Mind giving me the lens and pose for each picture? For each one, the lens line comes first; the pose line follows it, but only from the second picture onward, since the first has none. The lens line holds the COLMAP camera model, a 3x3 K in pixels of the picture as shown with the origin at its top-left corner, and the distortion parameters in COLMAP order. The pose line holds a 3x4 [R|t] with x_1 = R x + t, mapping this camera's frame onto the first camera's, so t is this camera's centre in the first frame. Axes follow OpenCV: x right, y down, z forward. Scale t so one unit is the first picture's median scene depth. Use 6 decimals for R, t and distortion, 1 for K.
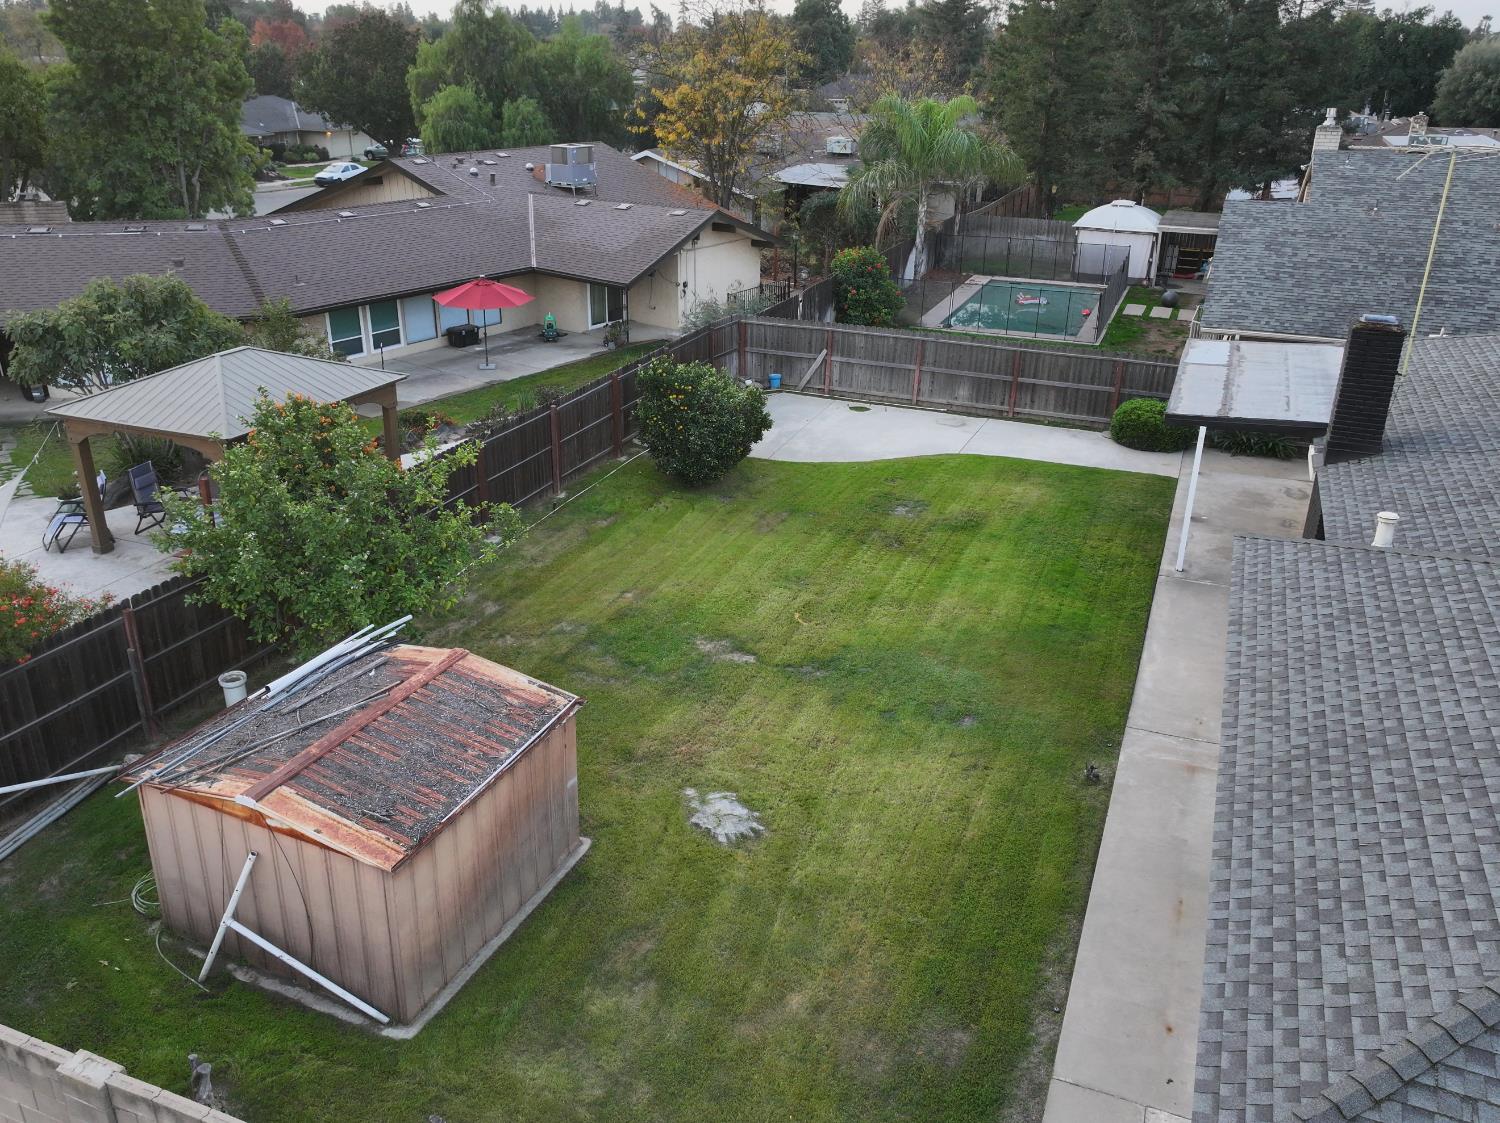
lens RADIAL K [[1191.7, 0, 753.2], [0, 1191.7, 560.6], [0, 0, 1]] dist [0.004240, 0.004265]
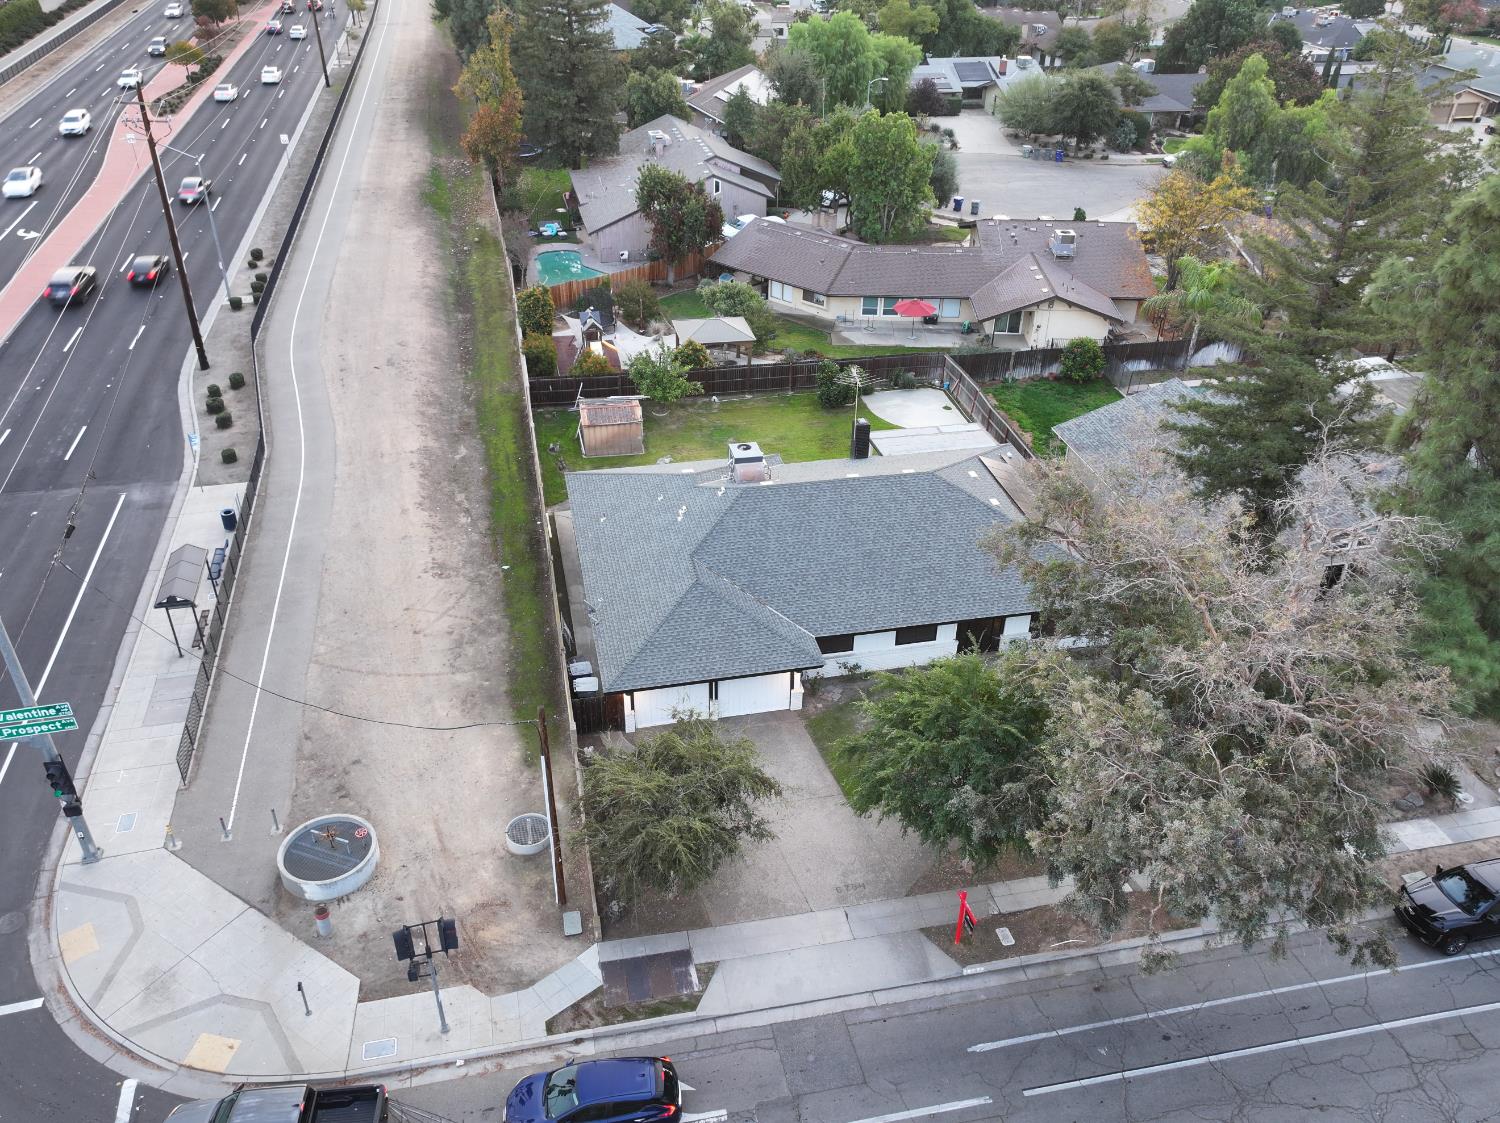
lens RADIAL K [[1191.7, 0, 753.2], [0, 1191.7, 560.6], [0, 0, 1]] dist [0.004240, 0.004265]
pose [[0.562248, 0.443962, -0.697692, 1.664302], [-0.339153, 0.893251, 0.295090, -0.428354], [0.754223, 0.070711, 0.652800, -0.798348]]
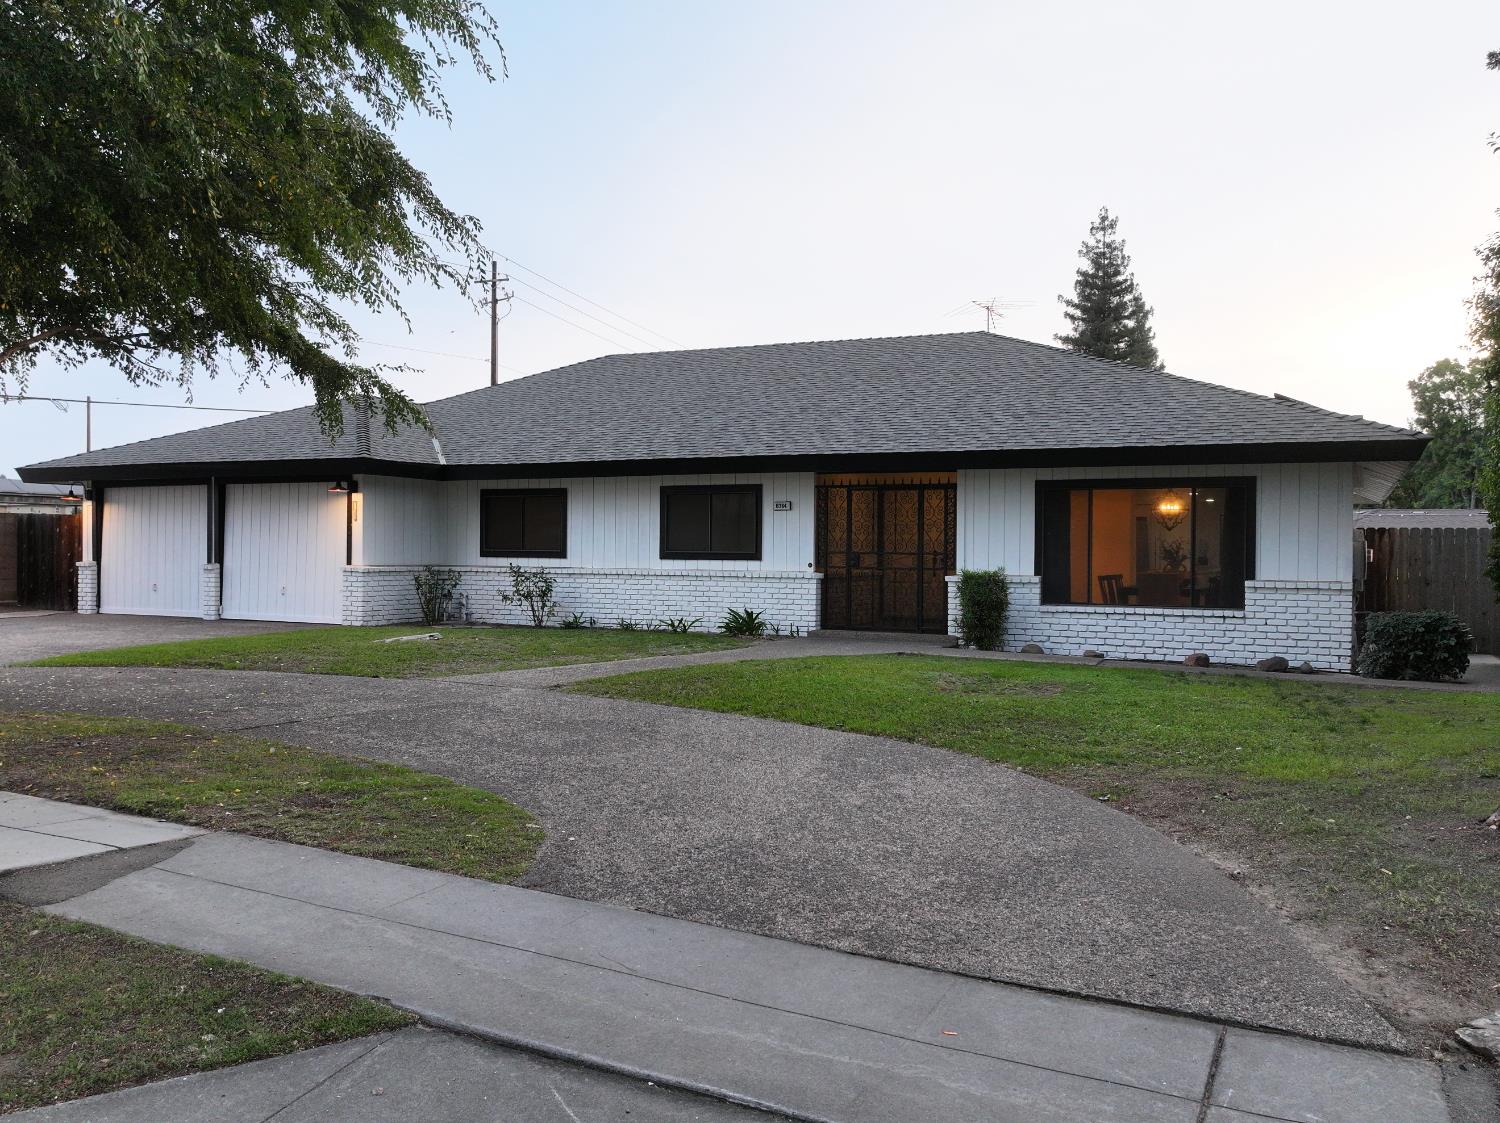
lens RADIAL K [[1191.7, 0, 753.2], [0, 1191.7, 560.6], [0, 0, 1]] dist [0.004240, 0.004265]
pose [[-0.086655, -0.008921, -0.996198, 1.293813], [-0.405796, 0.913561, 0.027117, 0.070240], [0.909847, 0.406603, -0.082785, 0.555145]]
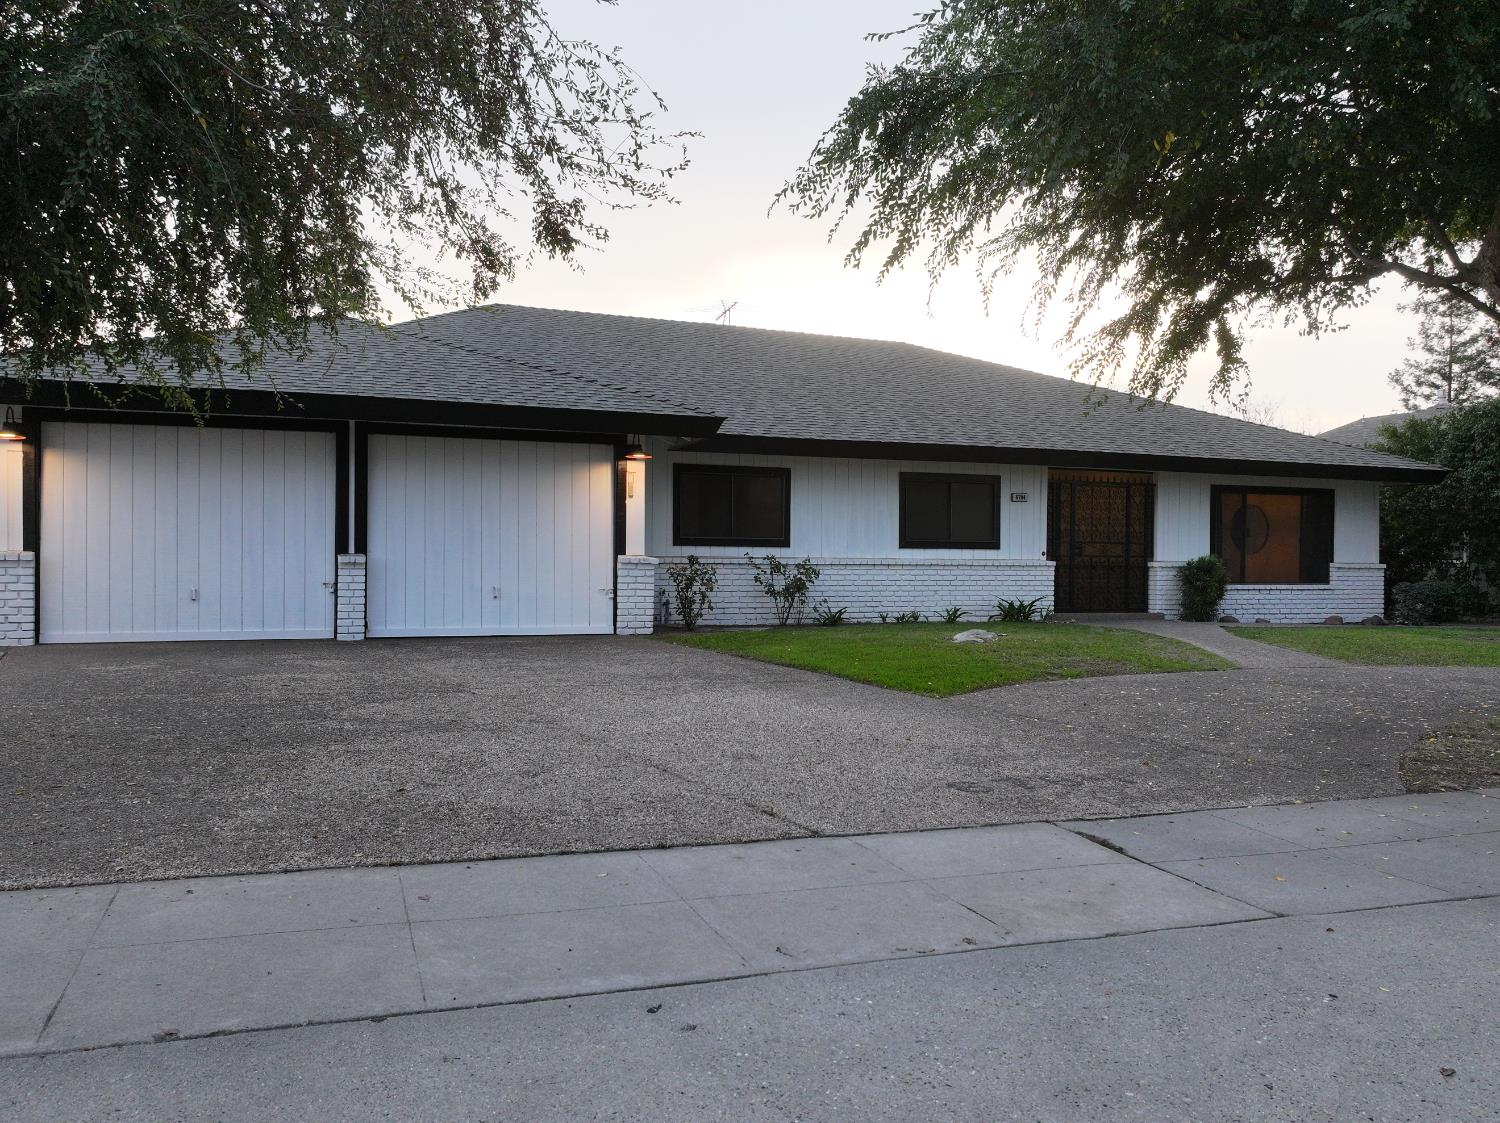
lens RADIAL K [[1191.7, 0, 753.2], [0, 1191.7, 560.6], [0, 0, 1]] dist [0.004240, 0.004265]
pose [[0.674453, -0.001035, -0.738317, 1.062289], [-0.294498, 0.916627, -0.270309, 0.302016], [0.677041, 0.399743, 0.617917, 0.026843]]
